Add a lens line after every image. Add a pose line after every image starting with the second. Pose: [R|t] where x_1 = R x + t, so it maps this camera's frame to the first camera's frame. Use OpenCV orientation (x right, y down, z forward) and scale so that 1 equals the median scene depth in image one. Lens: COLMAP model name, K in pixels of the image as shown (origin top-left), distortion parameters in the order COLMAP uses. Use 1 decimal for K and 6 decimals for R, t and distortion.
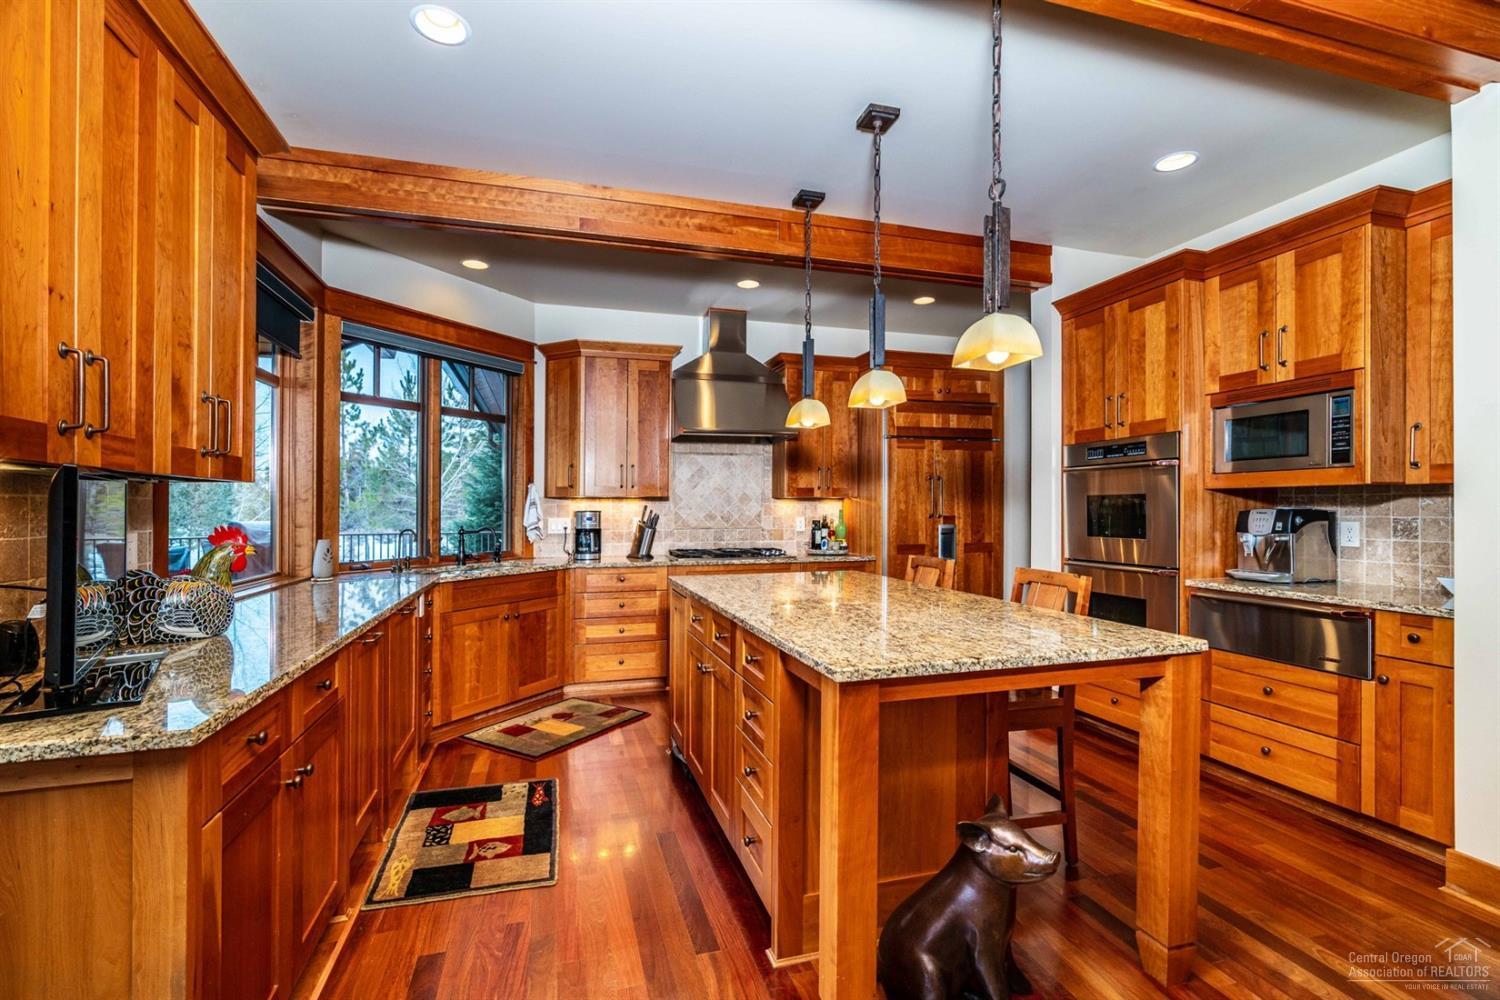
lens RADIAL K [[687.1, 0, 748.3], [0, 687.1, 501.9], [0, 0, 1]] dist [-0.005278, 0.001515]
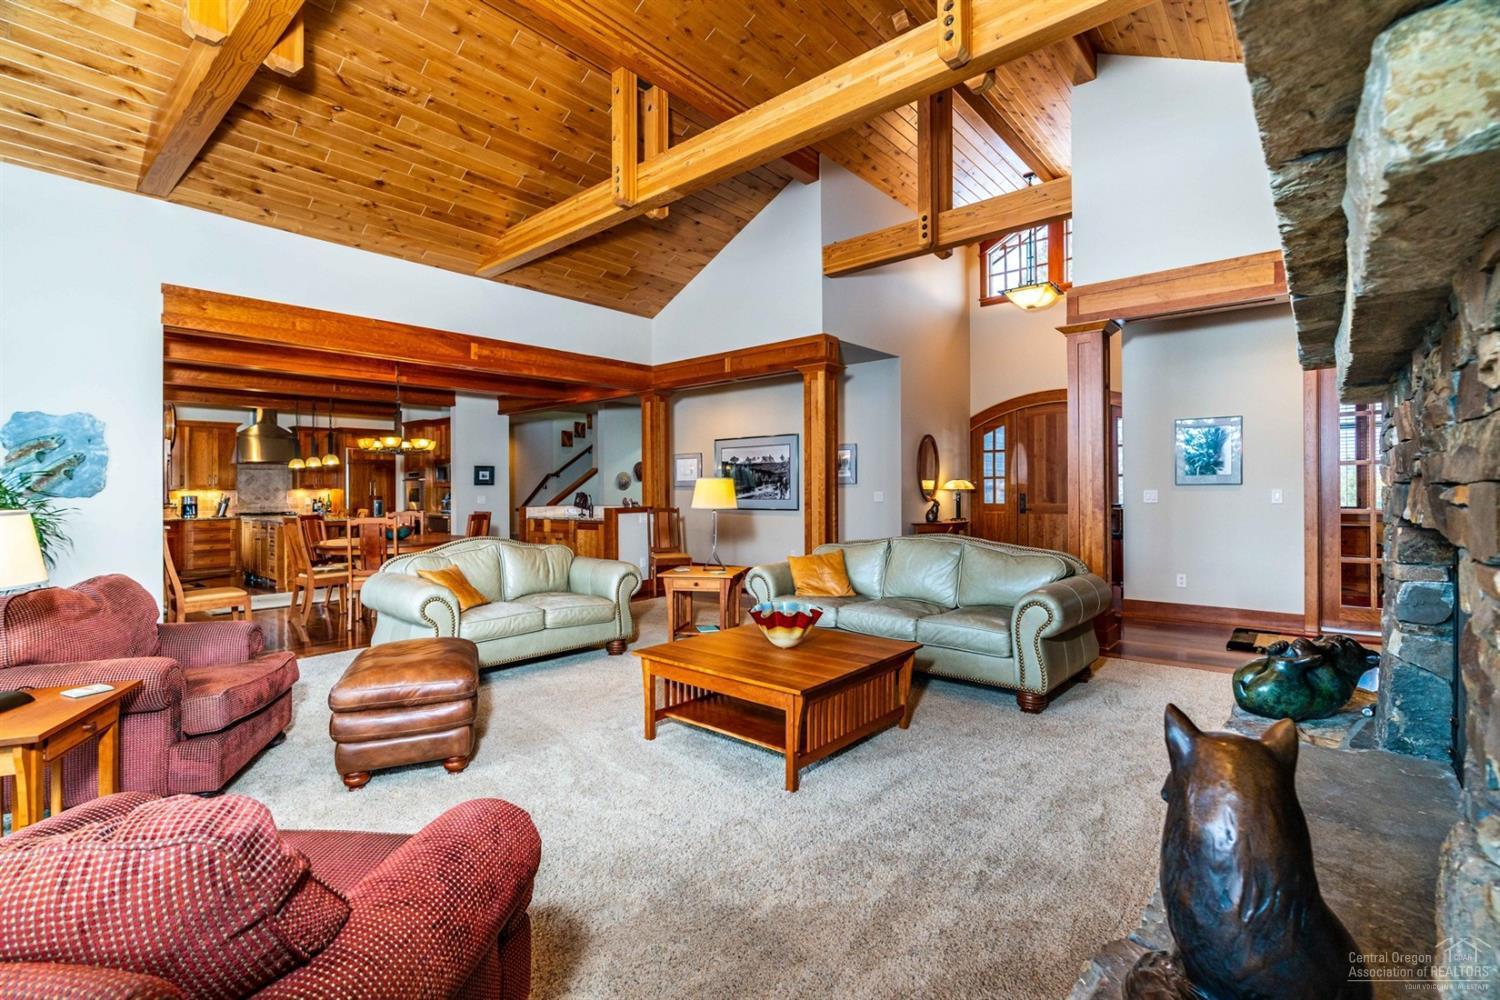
lens RADIAL K [[687.1, 0, 752.8], [0, 687.1, 487.5], [0, 0, 1]] dist [-0.005278, 0.001515]
pose [[0.839350, -0.006632, 0.543551, 0.089314], [0.005019, 0.999978, 0.004449, -0.015463], [-0.543568, -0.001006, 0.839364, -1.856785]]
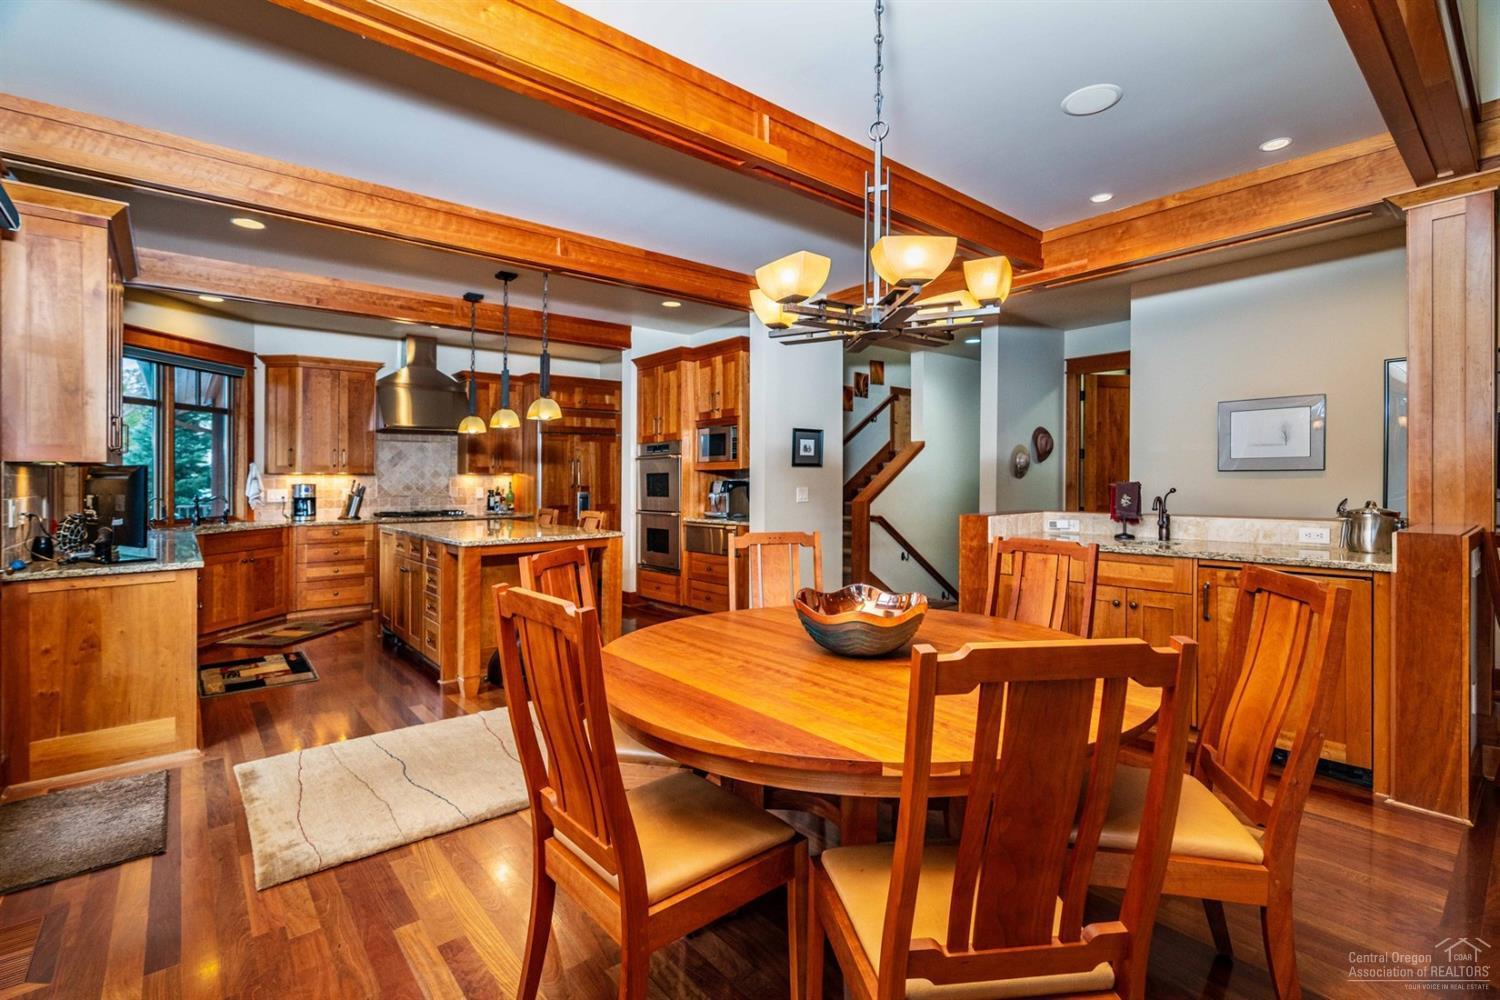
lens RADIAL K [[687.1, 0, 746.8], [0, 687.1, 475.8], [0, 0, 1]] dist [-0.005278, 0.001515]
pose [[0.918474, -0.000796, 0.395480, 0.026085], [0.000491, 1.000000, 0.000870, -0.003320], [-0.395480, -0.000605, 0.918474, -0.552965]]
